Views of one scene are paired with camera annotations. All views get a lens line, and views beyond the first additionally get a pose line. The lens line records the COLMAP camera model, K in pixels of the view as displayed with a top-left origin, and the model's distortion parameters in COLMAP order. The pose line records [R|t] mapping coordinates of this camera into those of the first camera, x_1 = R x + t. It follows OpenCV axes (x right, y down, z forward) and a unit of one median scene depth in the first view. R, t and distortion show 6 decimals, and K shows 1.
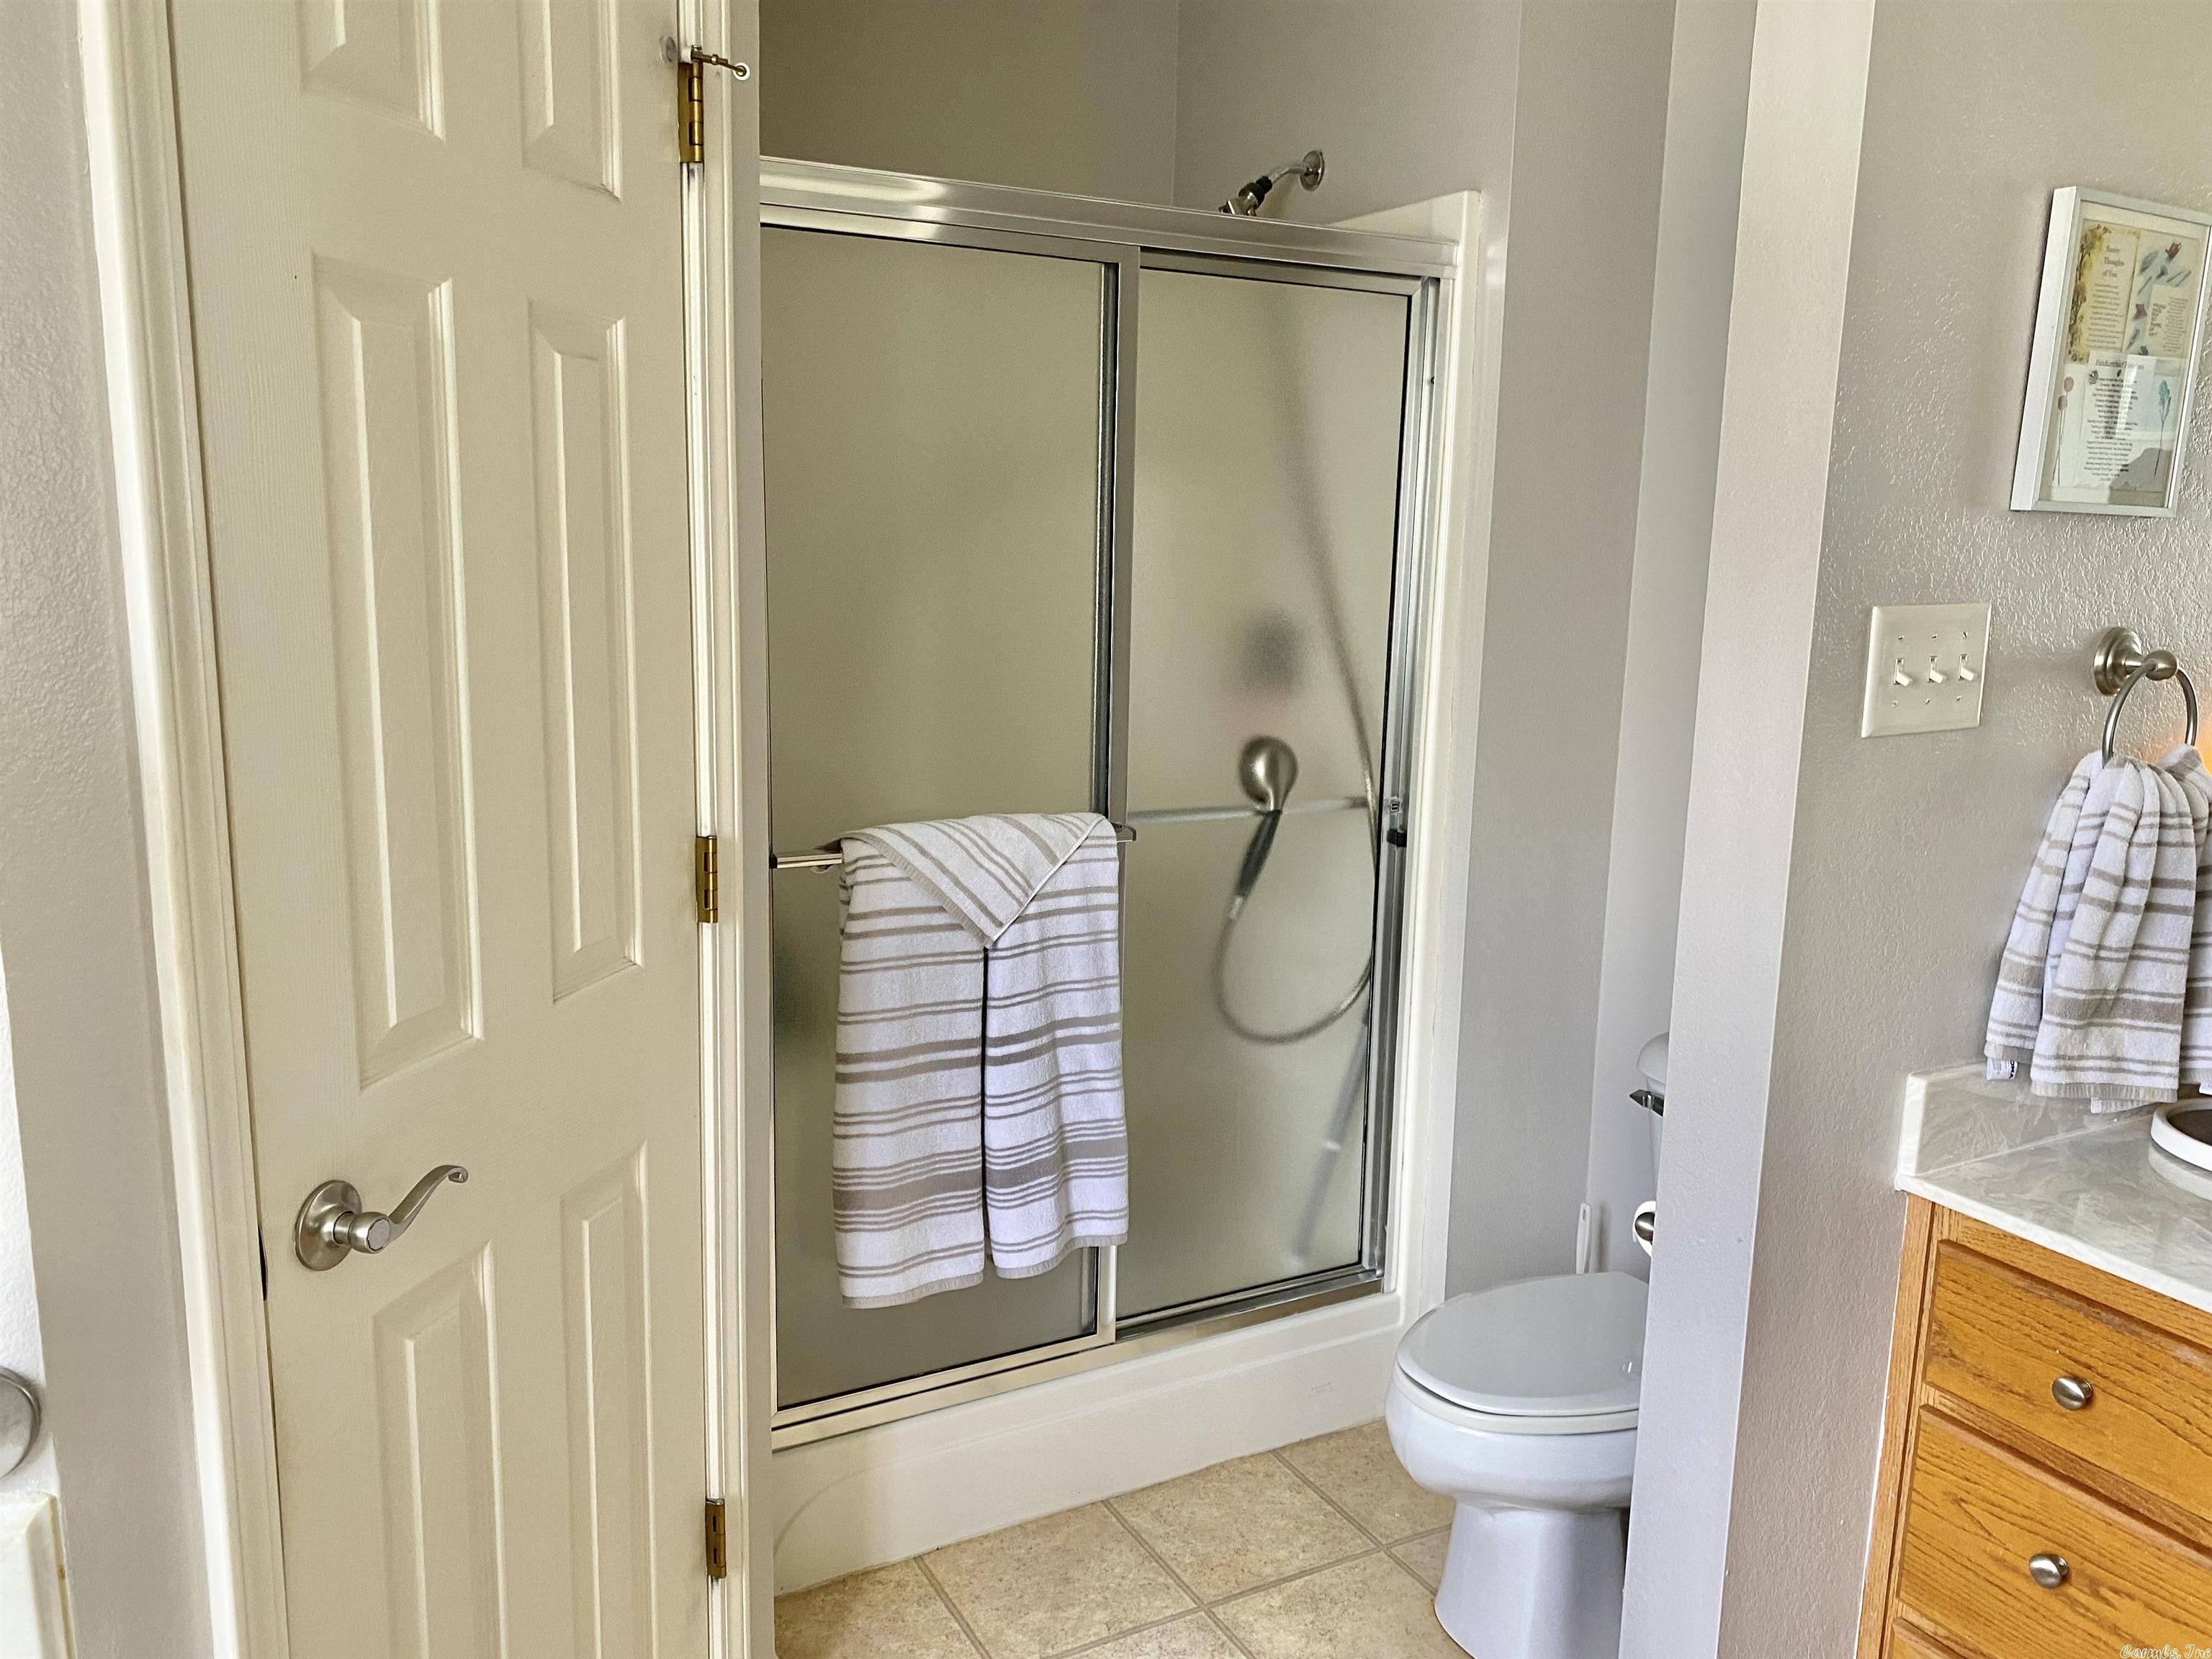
lens RADIAL K [[1674.1, 0, 1149.2], [0, 1674.1, 819.6], [0, 0, 1]] dist [0.037618, -0.044075]
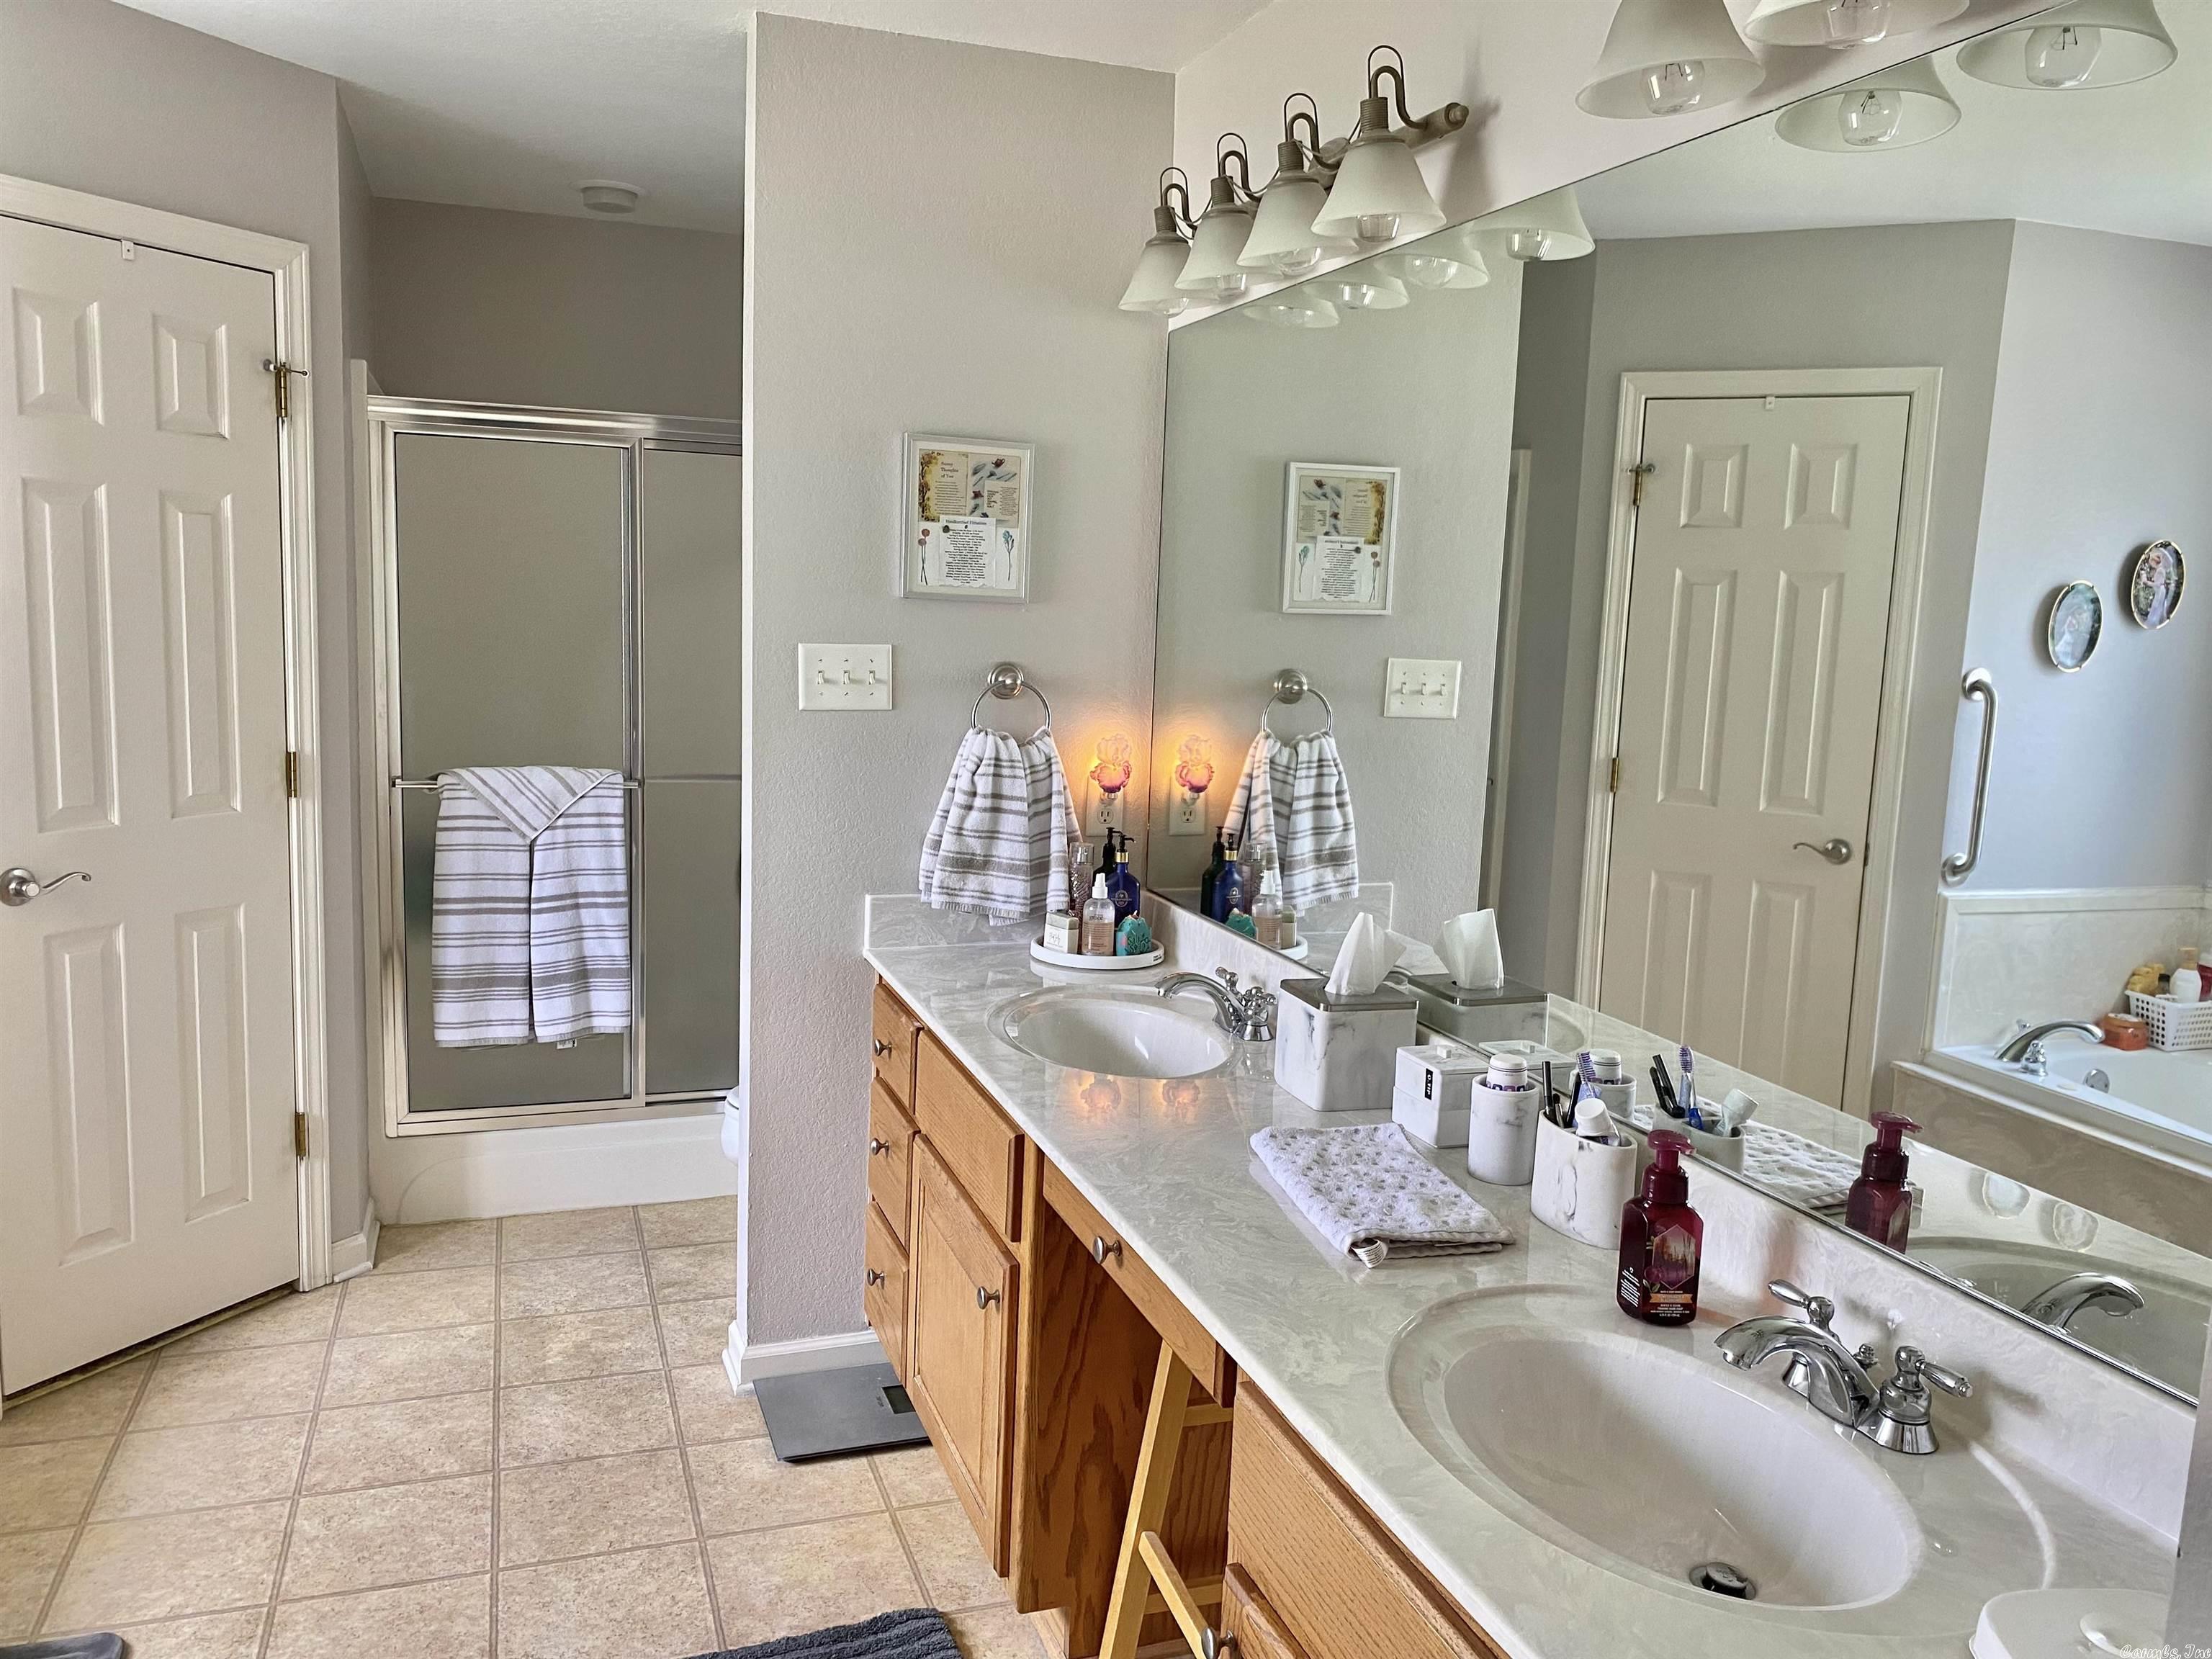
lens RADIAL K [[1674.1, 0, 1140.4], [0, 1674.1, 835.6], [0, 0, 1]] dist [0.037618, -0.044075]
pose [[0.989414, 0.034510, -0.140955, 0.768990], [-0.040048, 0.998526, -0.036645, 0.107835], [0.139482, 0.041902, 0.989338, -0.614571]]
